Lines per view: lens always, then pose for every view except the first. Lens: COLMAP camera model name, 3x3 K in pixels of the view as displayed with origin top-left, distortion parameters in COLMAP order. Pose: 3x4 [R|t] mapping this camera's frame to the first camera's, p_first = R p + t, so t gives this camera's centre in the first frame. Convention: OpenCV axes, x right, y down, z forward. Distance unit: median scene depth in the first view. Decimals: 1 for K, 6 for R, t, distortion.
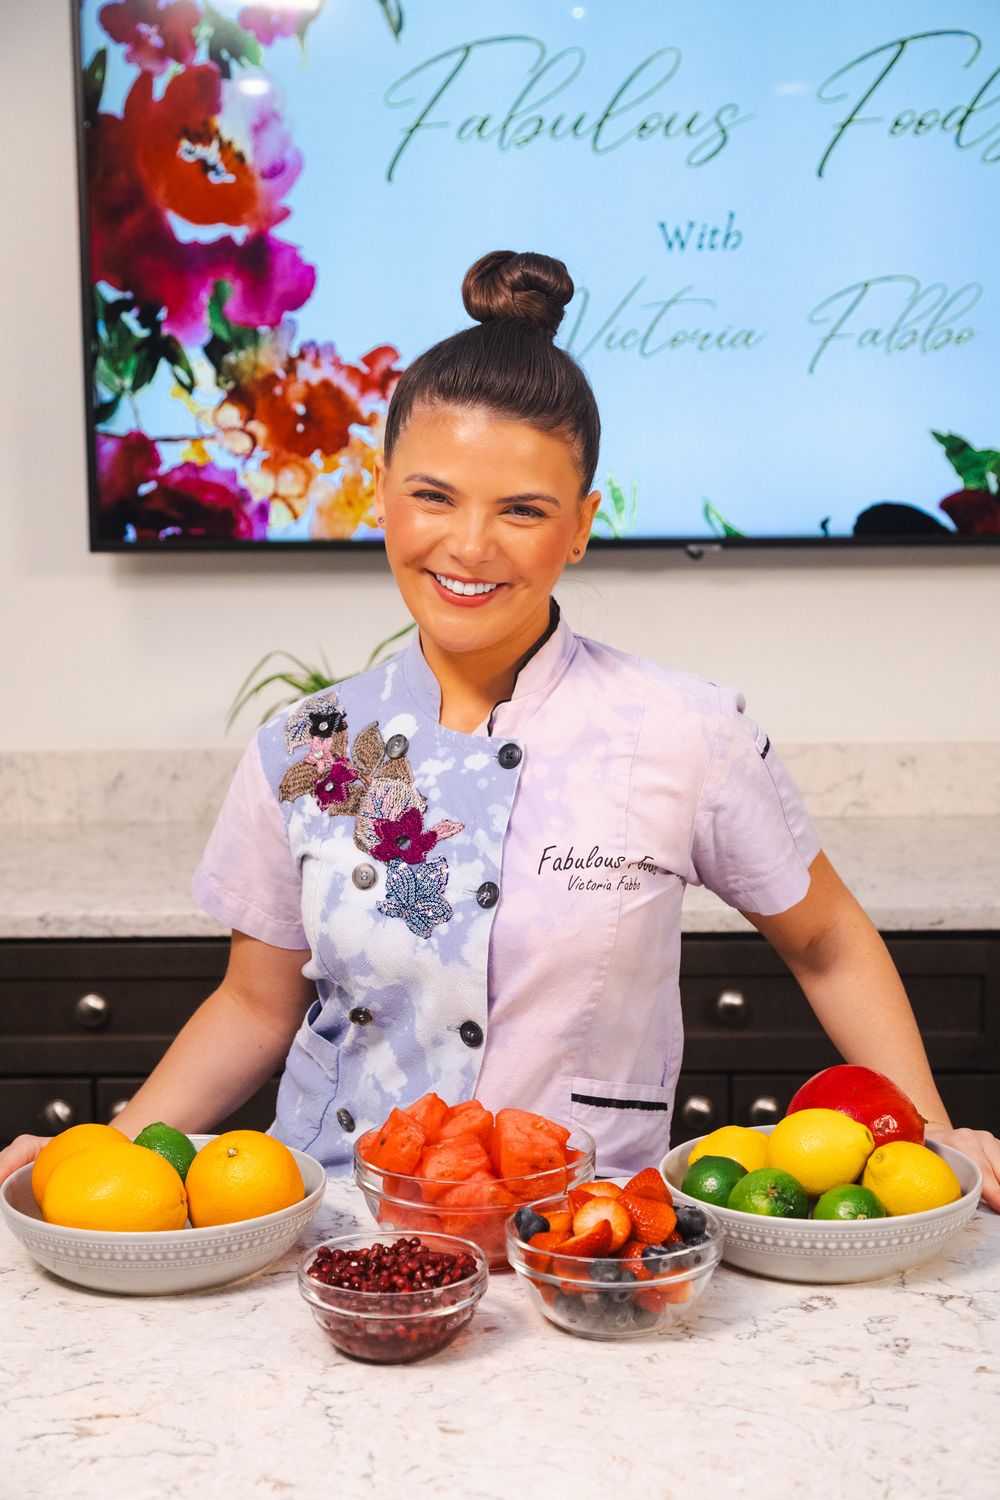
lens RADIAL K [[2498.9, 0, 500.0], [0, 2498.9, 750.0], [0, 0, 1]] dist [-0.002094, -0.051395]
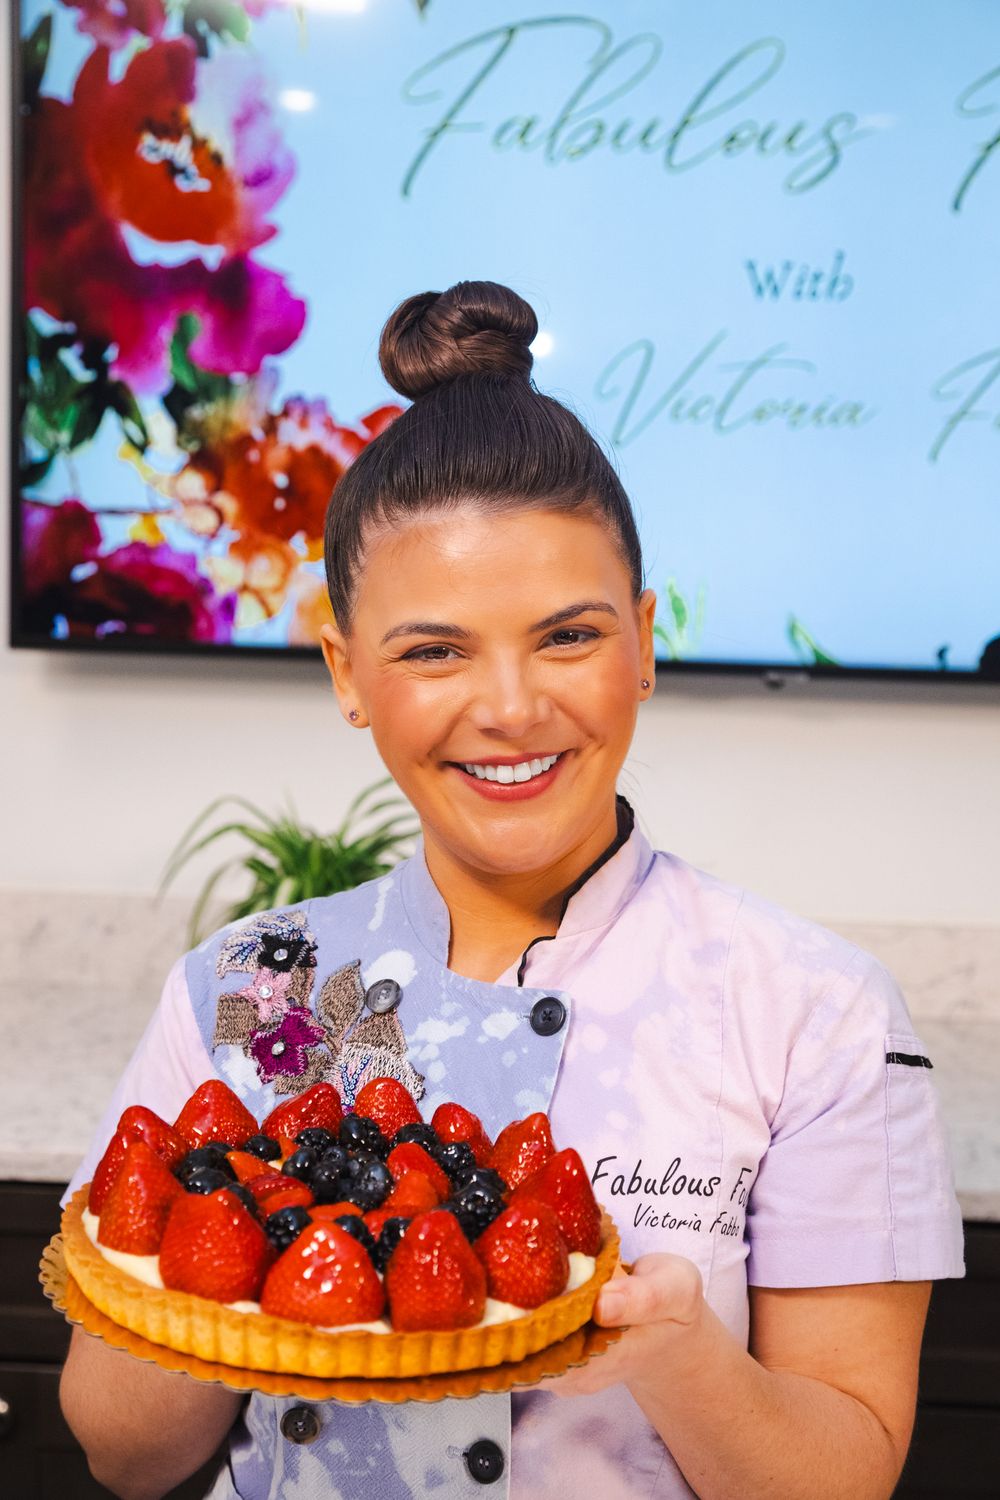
lens RADIAL K [[2445.0, 0, 505.9], [0, 2445.0, 750.0], [0, 0, 1]] dist [0.004570, 0.057448]
pose [[0.999232, 0.038850, 0.005139, -0.009654], [-0.038738, 0.999043, -0.020309, -0.038668], [-0.005924, 0.020094, 0.999781, 0.230968]]
